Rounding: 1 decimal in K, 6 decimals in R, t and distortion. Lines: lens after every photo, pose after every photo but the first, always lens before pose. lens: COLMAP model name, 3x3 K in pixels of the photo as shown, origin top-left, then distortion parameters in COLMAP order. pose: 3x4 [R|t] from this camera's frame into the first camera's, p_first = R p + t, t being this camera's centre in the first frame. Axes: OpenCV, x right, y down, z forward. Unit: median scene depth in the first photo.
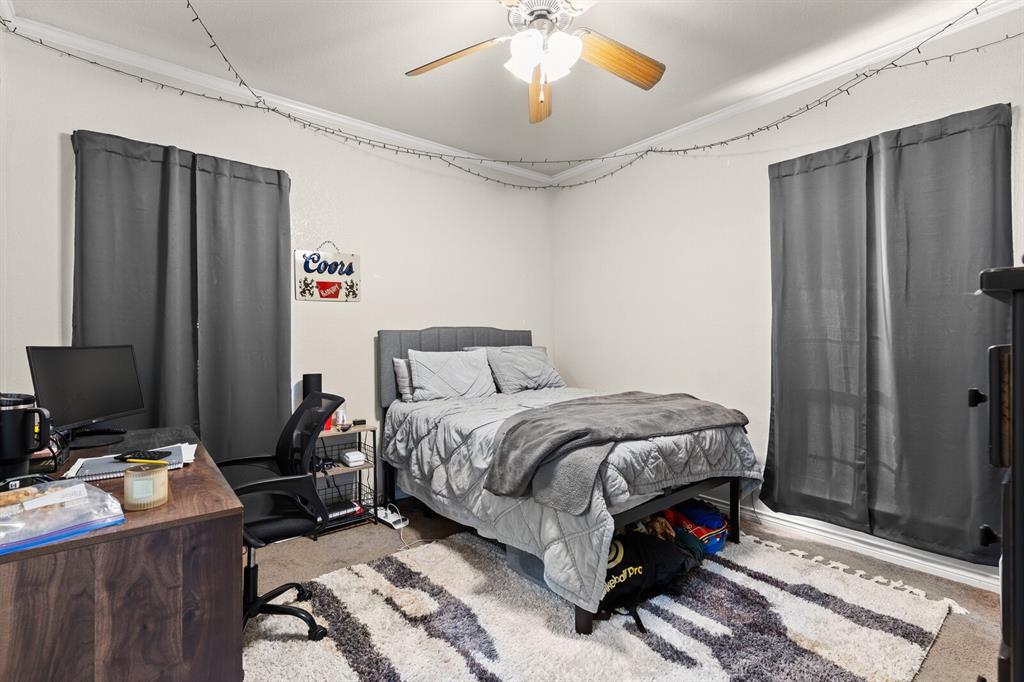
lens RADIAL K [[465.3, 0, 508.8], [0, 465.3, 337.5], [0, 0, 1]] dist [0.004882, -0.000855]
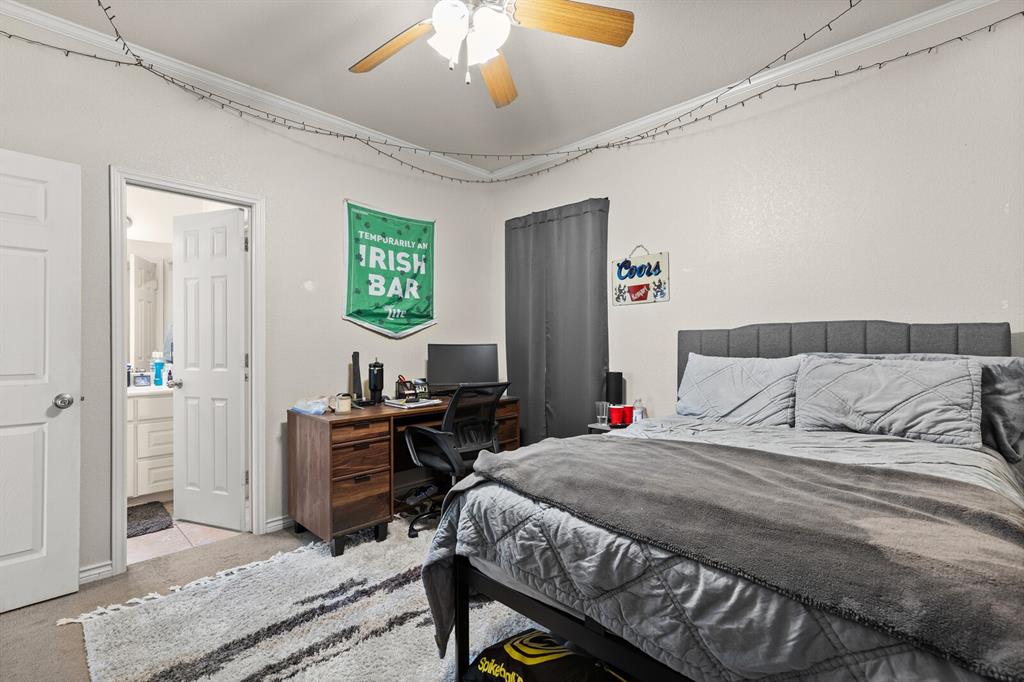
lens RADIAL K [[465.3, 0, 509.4], [0, 465.3, 341.5], [0, 0, 1]] dist [0.004882, -0.000855]
pose [[0.123077, 0.004142, -0.992389, 0.614768], [0.004203, 0.999980, 0.004695, -0.000232], [0.992388, -0.004749, 0.123057, 0.596830]]
